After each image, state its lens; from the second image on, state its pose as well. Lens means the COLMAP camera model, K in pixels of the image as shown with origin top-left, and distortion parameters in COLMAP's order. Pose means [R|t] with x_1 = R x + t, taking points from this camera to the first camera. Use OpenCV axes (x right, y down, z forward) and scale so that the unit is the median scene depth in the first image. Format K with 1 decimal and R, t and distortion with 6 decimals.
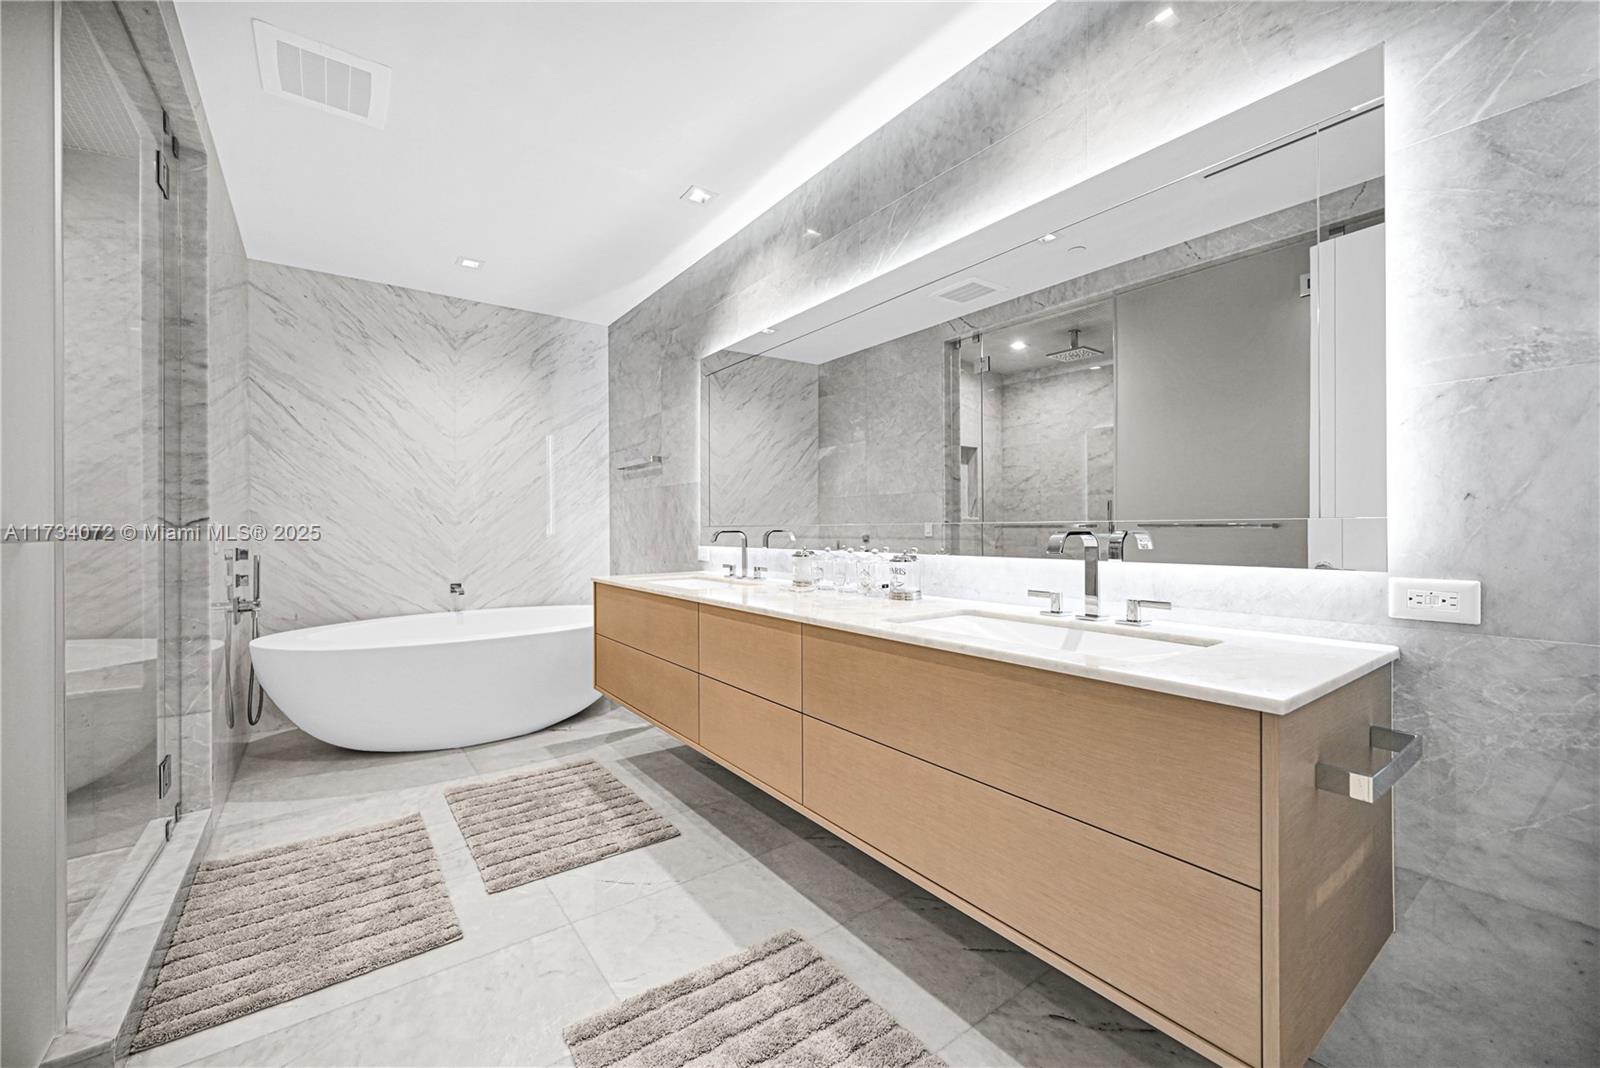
lens RADIAL K [[637.5, 0, 797.9], [0, 637.5, 529.8], [0, 0, 1]] dist [-0.000317, -0.000809]
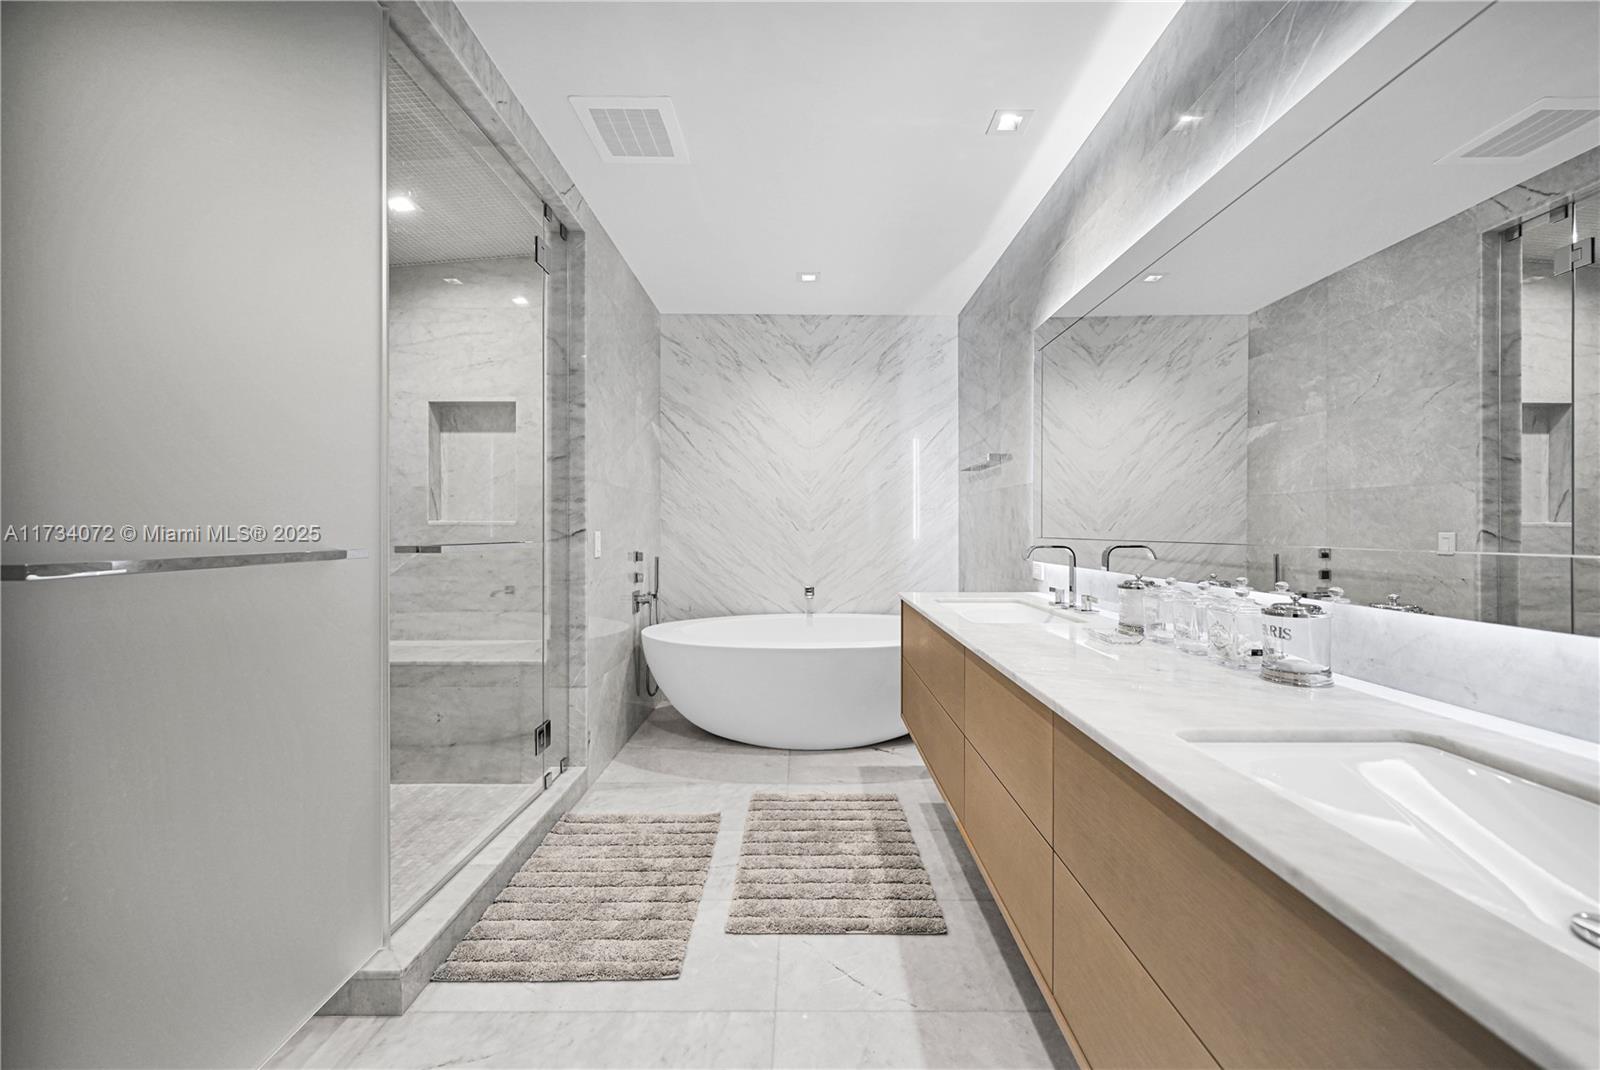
lens RADIAL K [[637.5, 0, 801.1], [0, 637.5, 531.5], [0, 0, 1]] dist [-0.000317, -0.000809]
pose [[0.806670, 0.007588, -0.590953, 0.098810], [-0.005629, 0.999971, 0.005156, -0.017062], [0.590975, -0.000832, 0.806690, 0.191442]]
